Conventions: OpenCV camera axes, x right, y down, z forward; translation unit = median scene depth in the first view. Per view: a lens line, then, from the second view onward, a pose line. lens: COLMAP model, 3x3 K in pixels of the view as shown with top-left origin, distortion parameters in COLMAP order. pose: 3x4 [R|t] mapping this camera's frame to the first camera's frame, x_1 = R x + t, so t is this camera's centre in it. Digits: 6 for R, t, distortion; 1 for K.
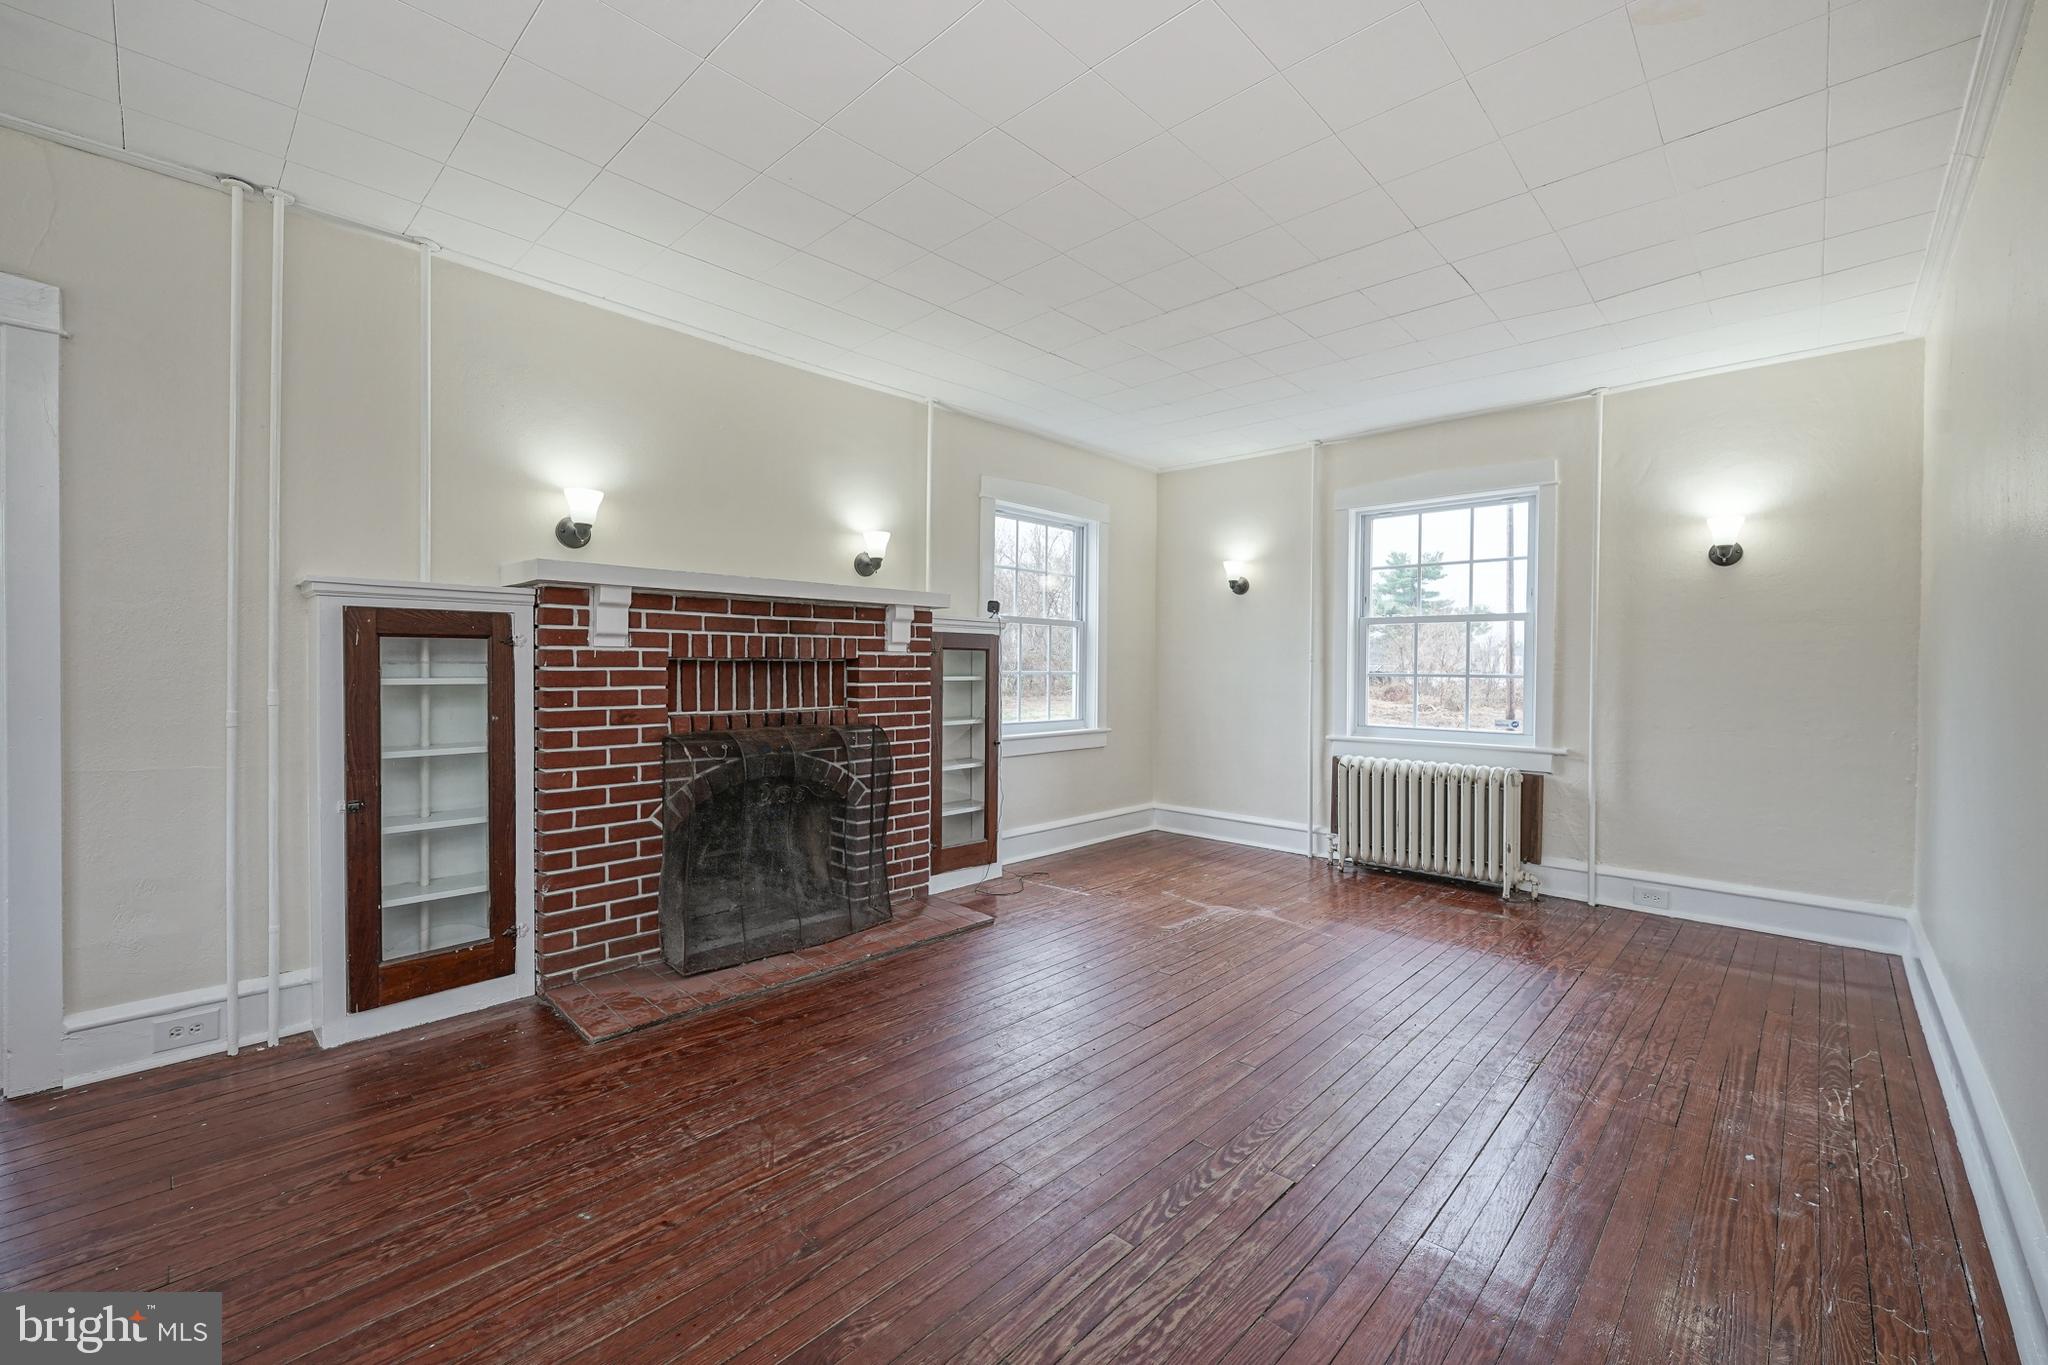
lens RADIAL K [[837.6, 0, 1024.0], [0, 837.6, 682.5], [0, 0, 1]] dist [-0.000755, 0.000472]
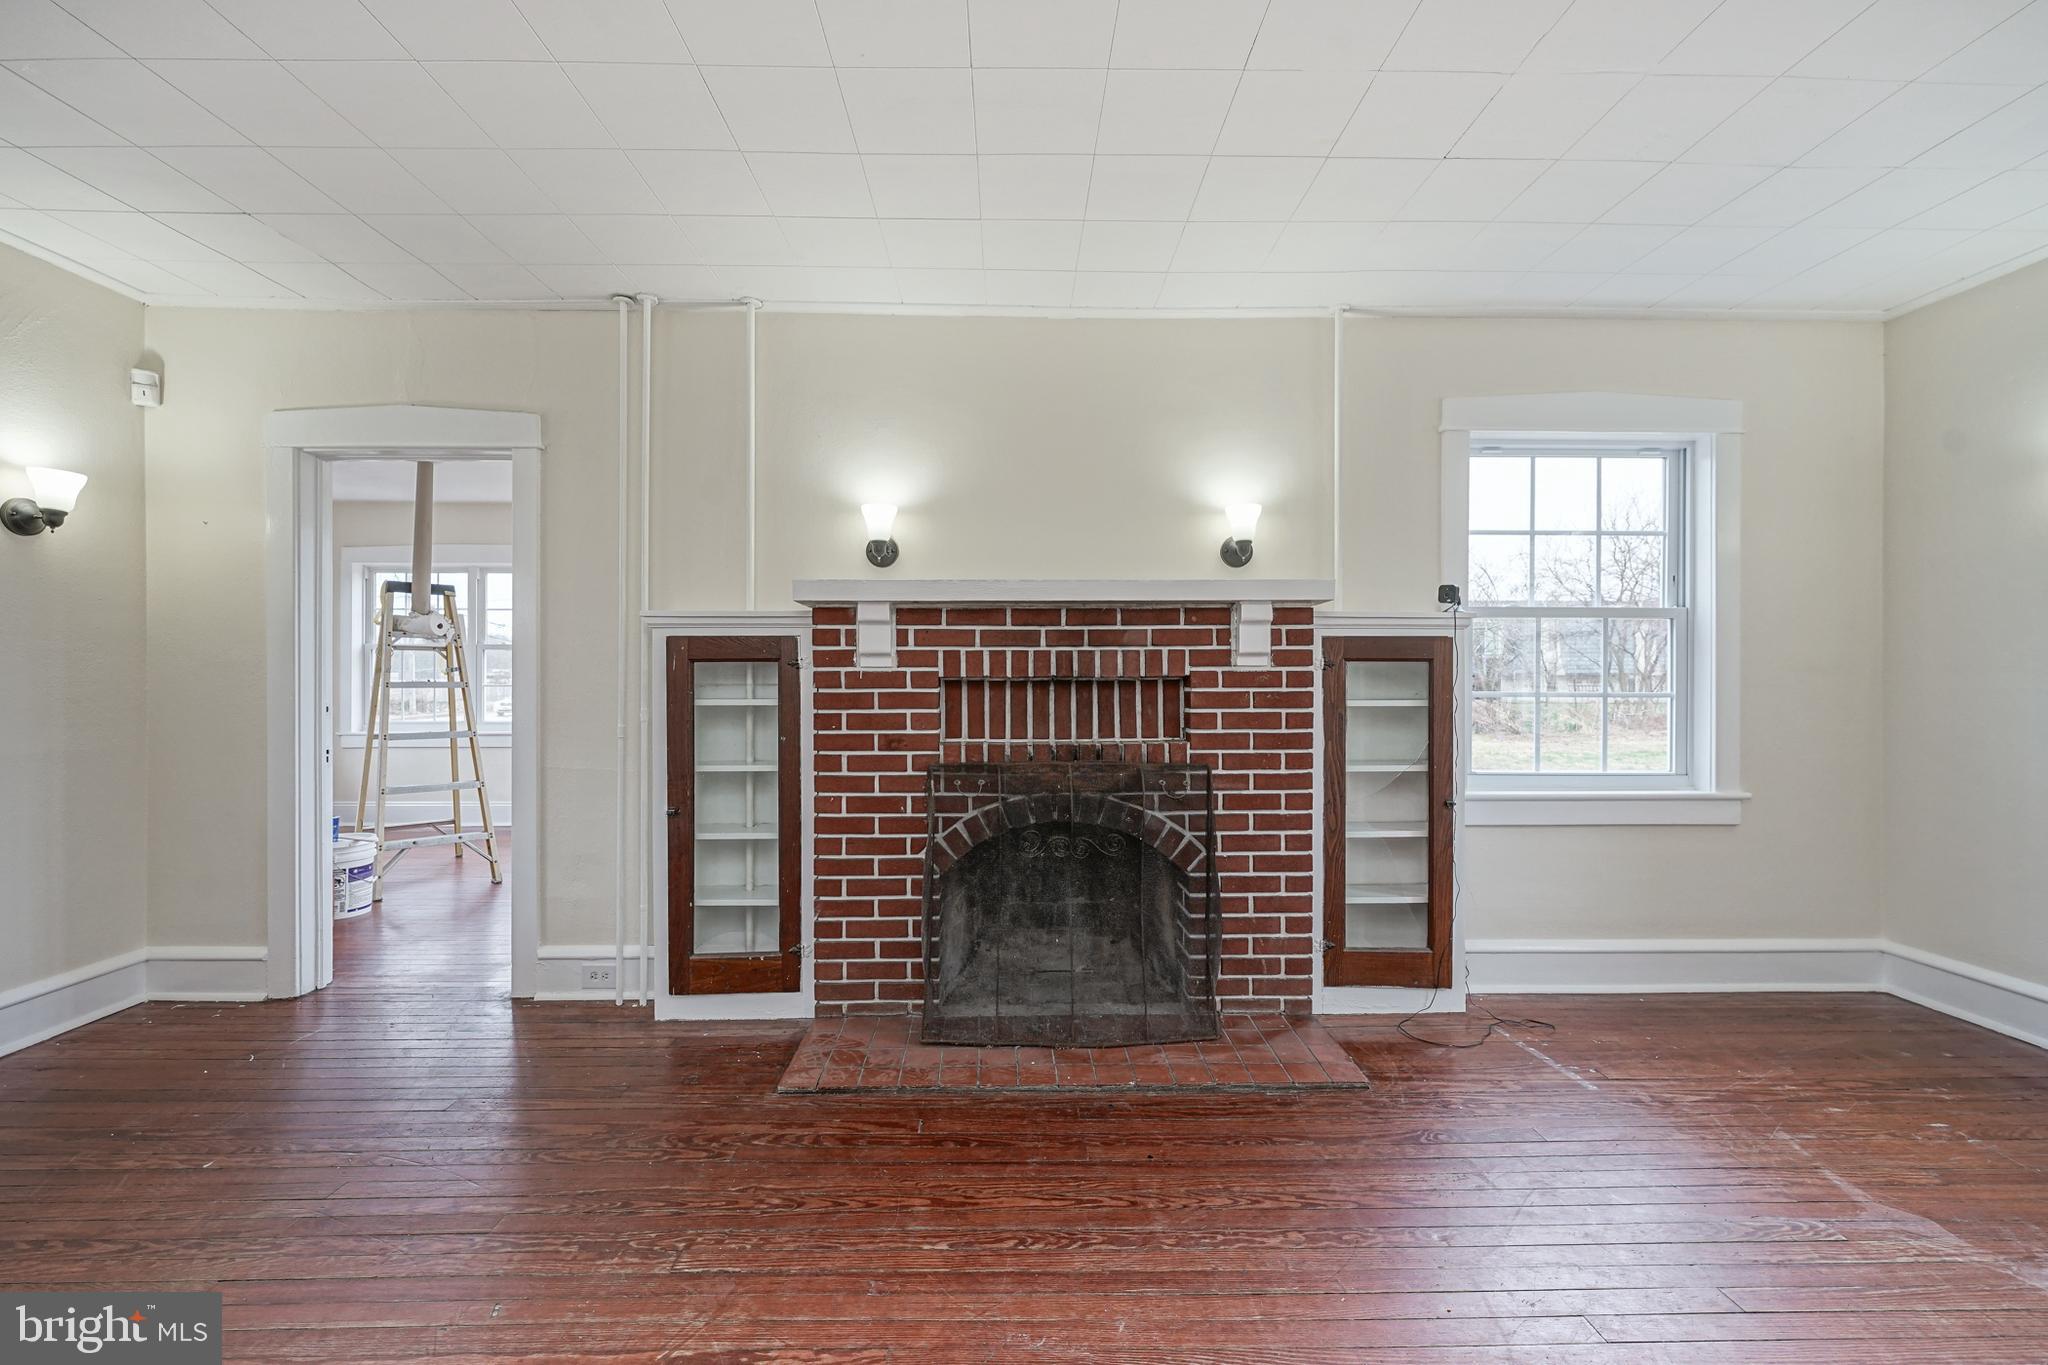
lens RADIAL K [[847.1, 0, 1036.8], [0, 847.1, 687.2], [0, 0, 1]] dist [-0.000577, 0.000275]
pose [[0.702709, -0.003257, -0.711470, 0.265457], [-0.008981, 0.999869, -0.013447, -0.007591], [0.711420, 0.015839, 0.702588, 0.394522]]
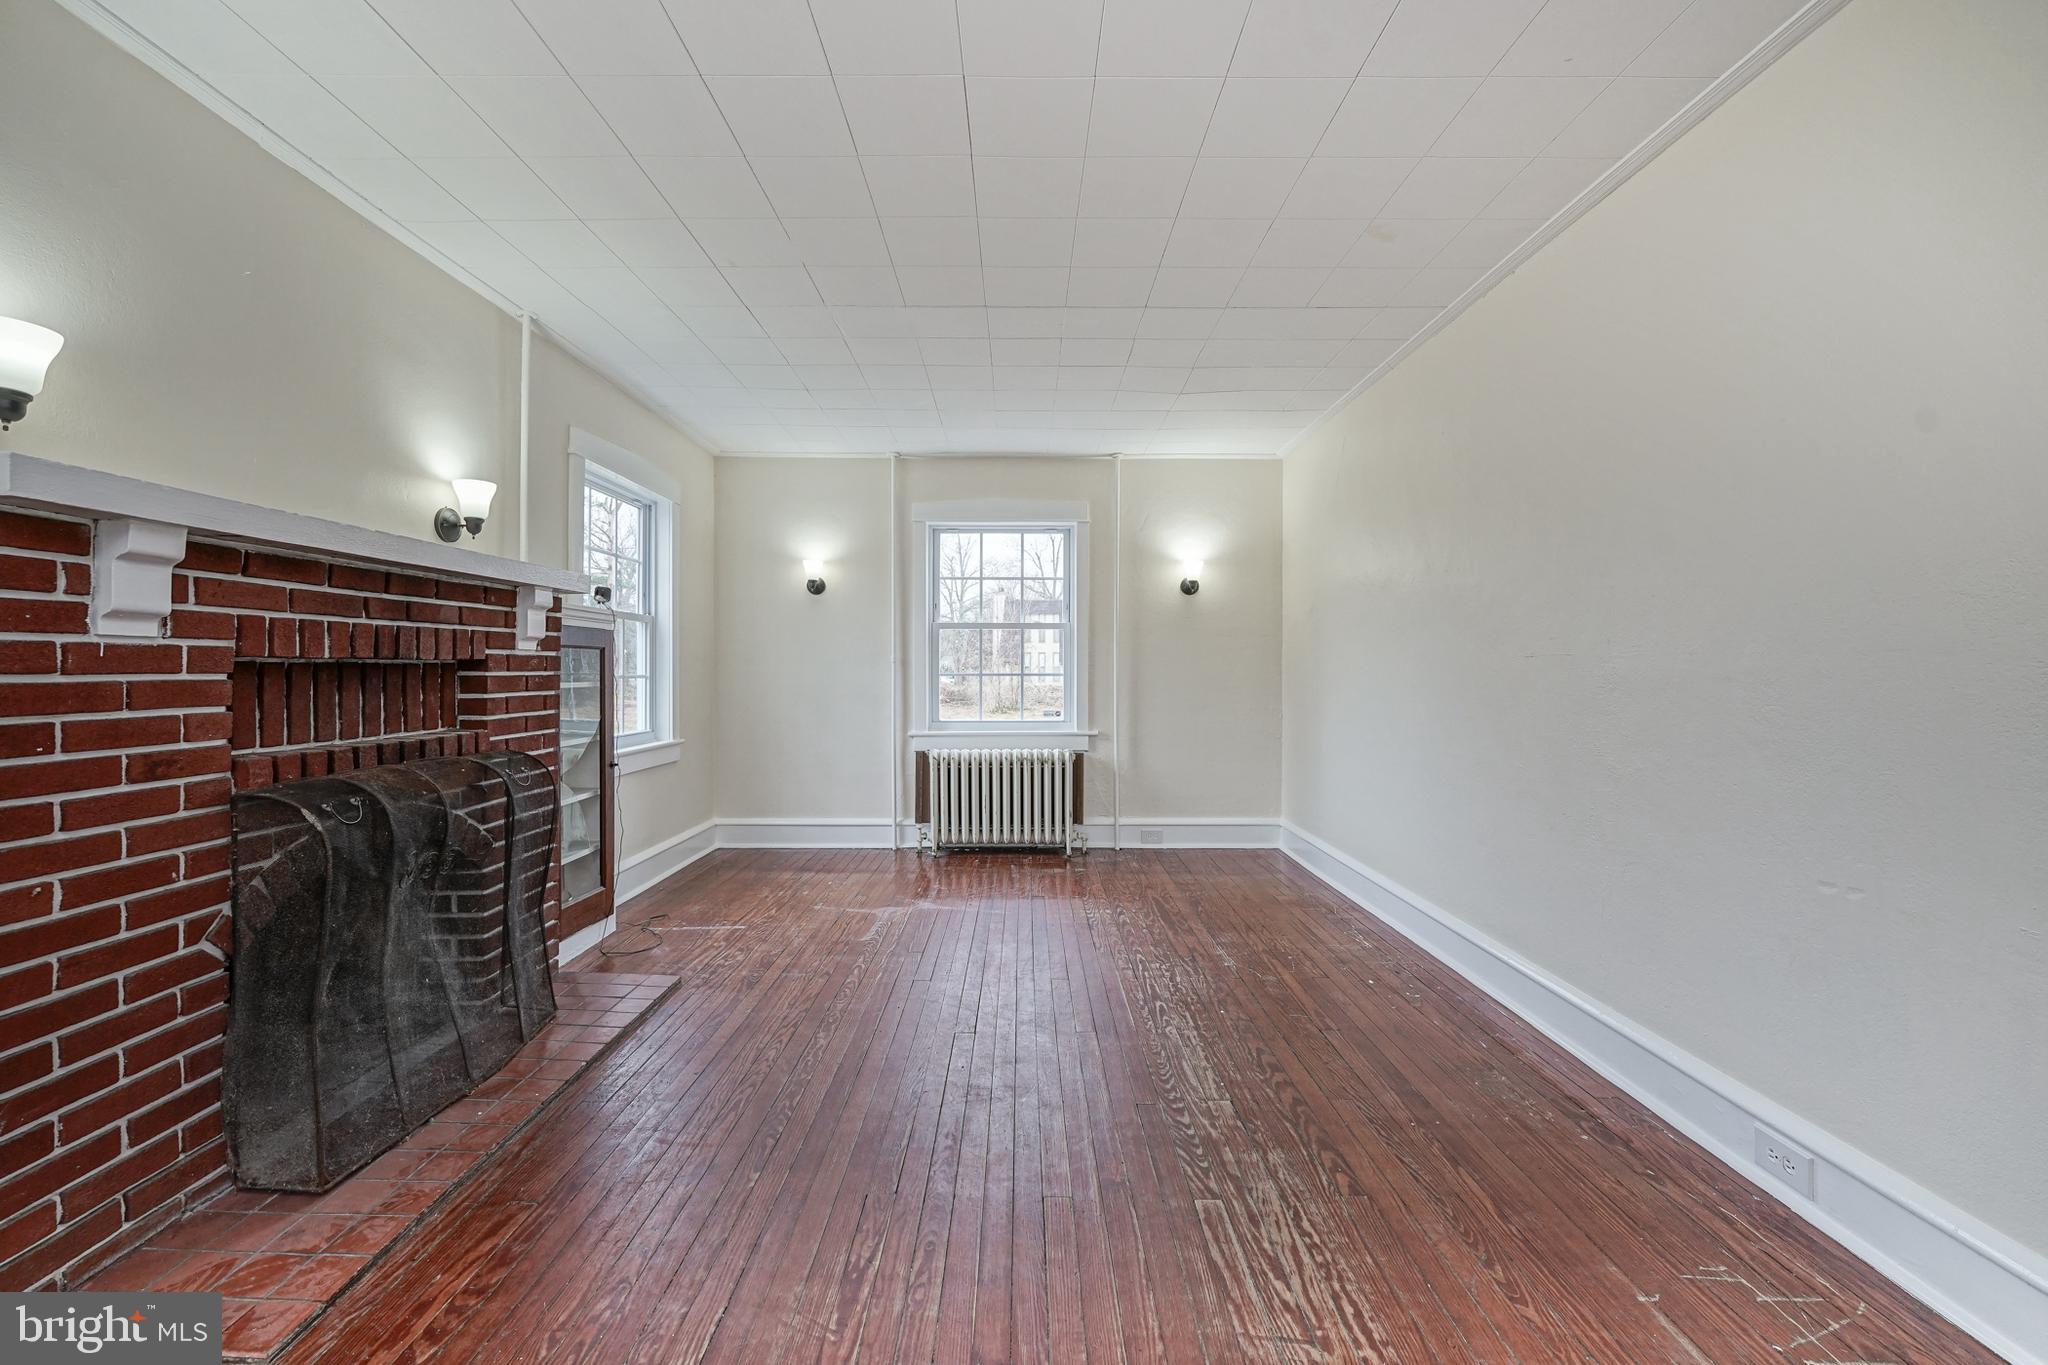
lens RADIAL K [[842.8, 0, 1020.1], [0, 842.8, 678.8], [0, 0, 1]] dist [0.001558, 0.000346]
pose [[0.717681, -0.014389, 0.696224, -0.396874], [0.018341, 0.999830, 0.001757, -0.005435], [-0.696131, 0.011508, 0.717823, 0.189331]]
